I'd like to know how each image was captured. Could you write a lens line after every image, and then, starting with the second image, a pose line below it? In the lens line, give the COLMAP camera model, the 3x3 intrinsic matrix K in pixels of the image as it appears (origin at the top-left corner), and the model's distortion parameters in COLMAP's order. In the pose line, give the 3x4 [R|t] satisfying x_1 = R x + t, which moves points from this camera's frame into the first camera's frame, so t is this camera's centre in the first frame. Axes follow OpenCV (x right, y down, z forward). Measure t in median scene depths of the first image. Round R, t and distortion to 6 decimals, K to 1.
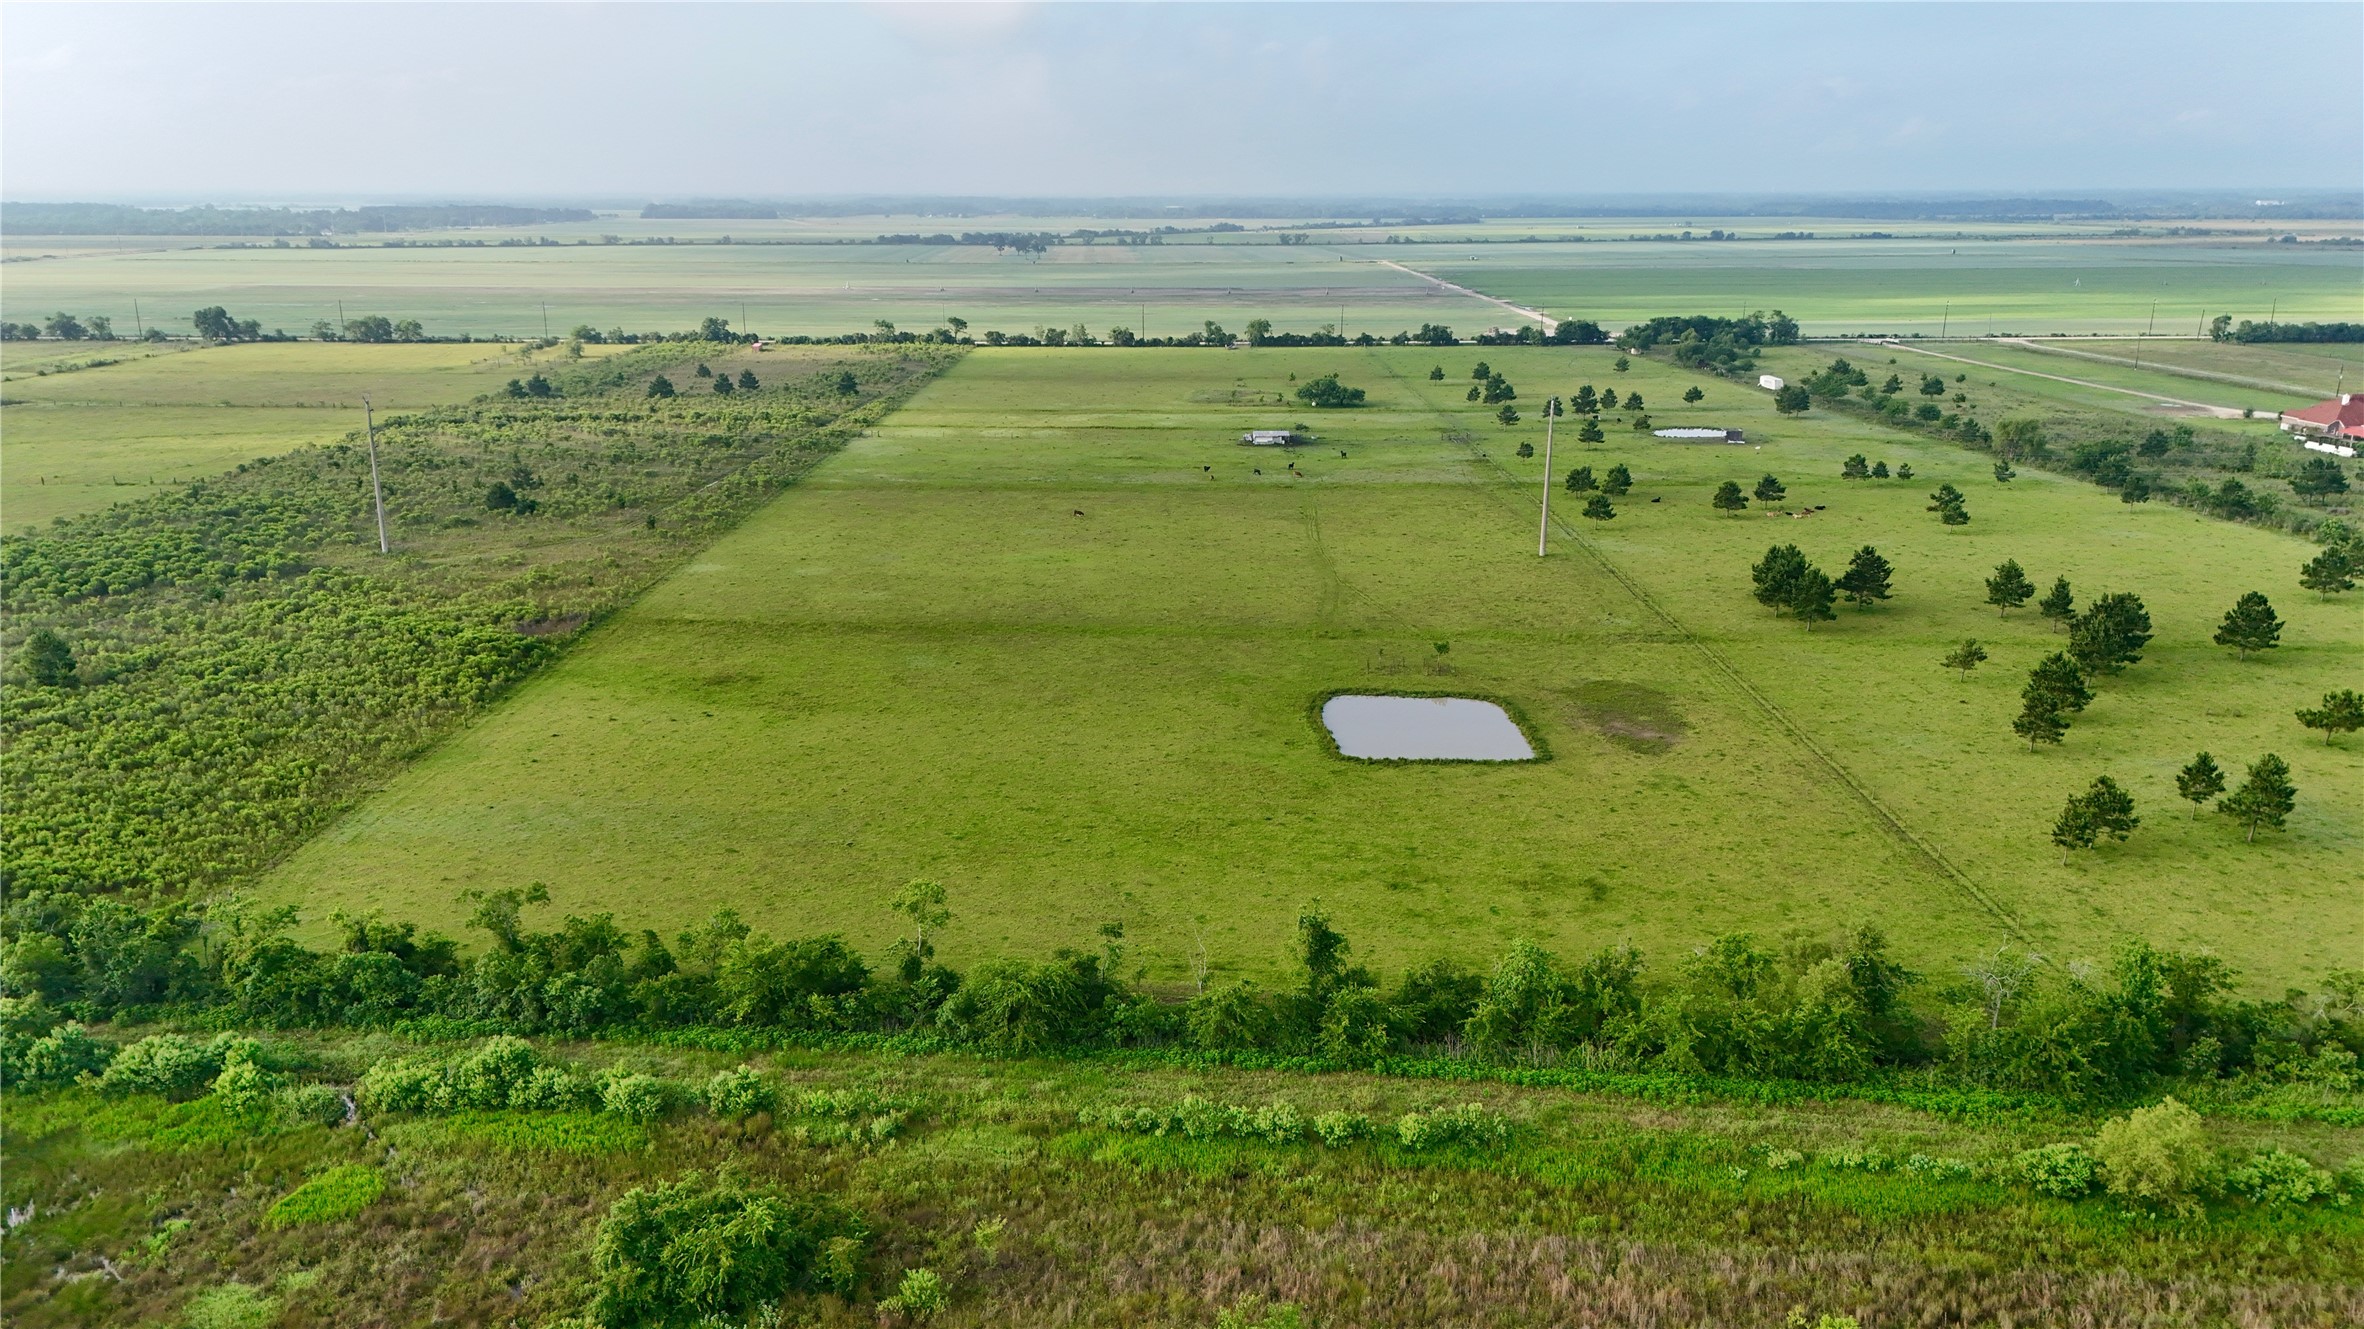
lens RADIAL K [[1738.8, 0, 1192.4], [0, 1738.8, 659.6], [0, 0, 1]] dist [0.059270, -0.052580]
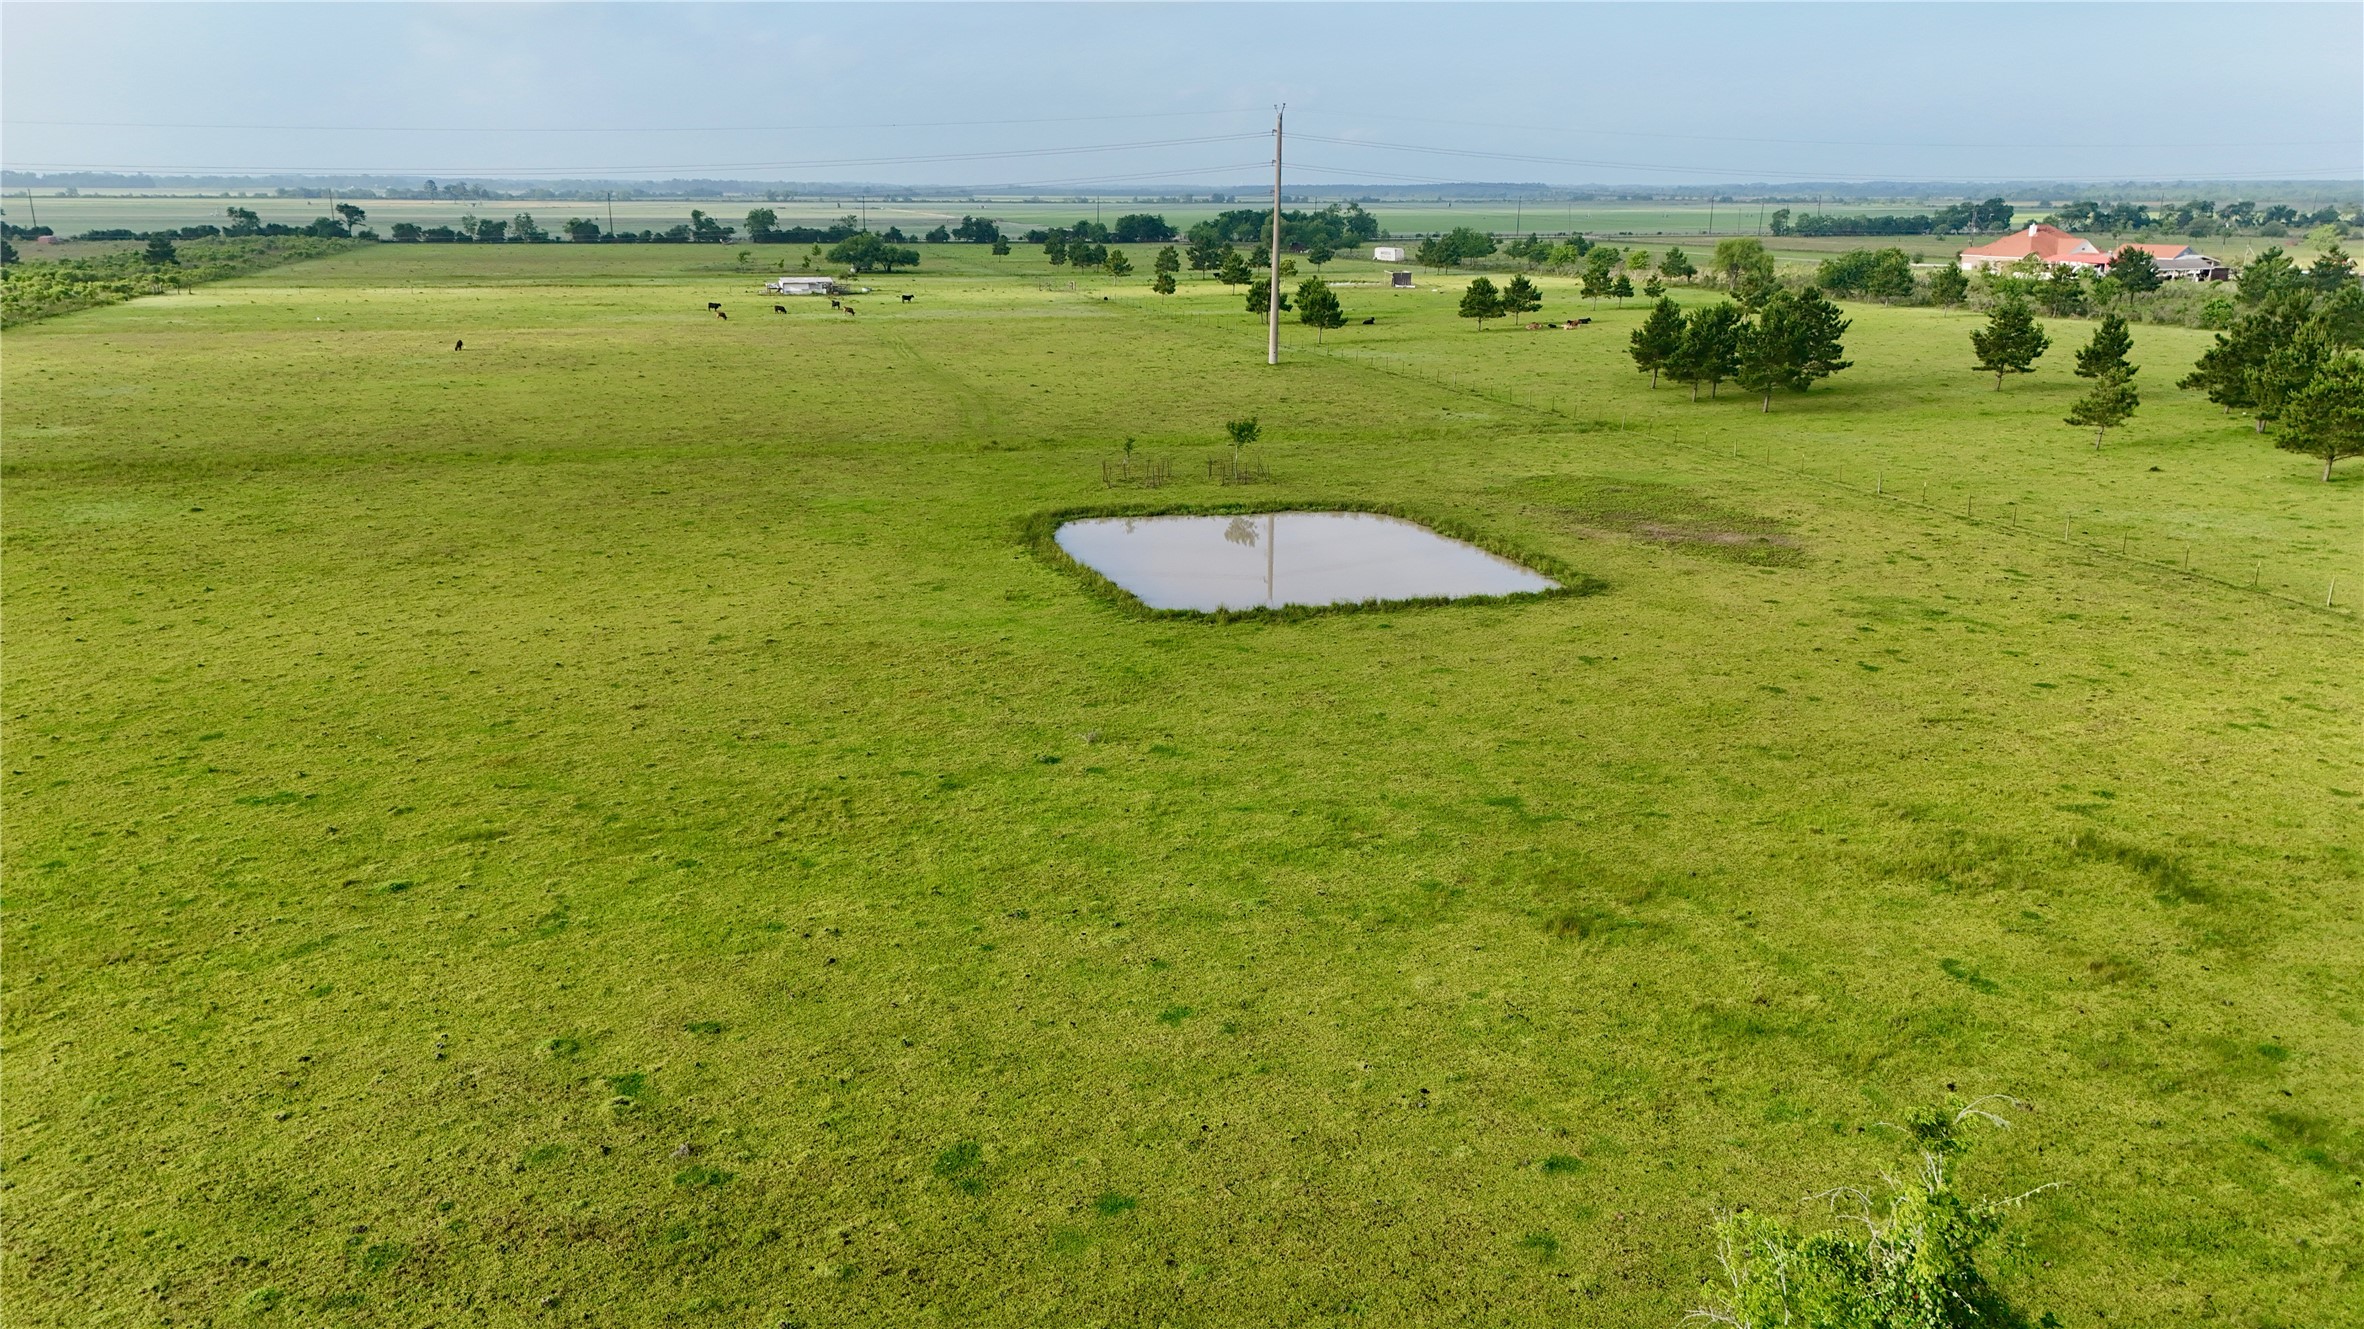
lens RADIAL K [[1738.8, 0, 1197.5], [0, 1738.8, 669.1], [0, 0, 1]] dist [0.059270, -0.052580]
pose [[0.959131, -0.071599, 0.273755, -0.021845], [0.069216, 0.997433, 0.018368, 0.072150], [-0.274368, 0.001331, 0.961624, 0.688564]]
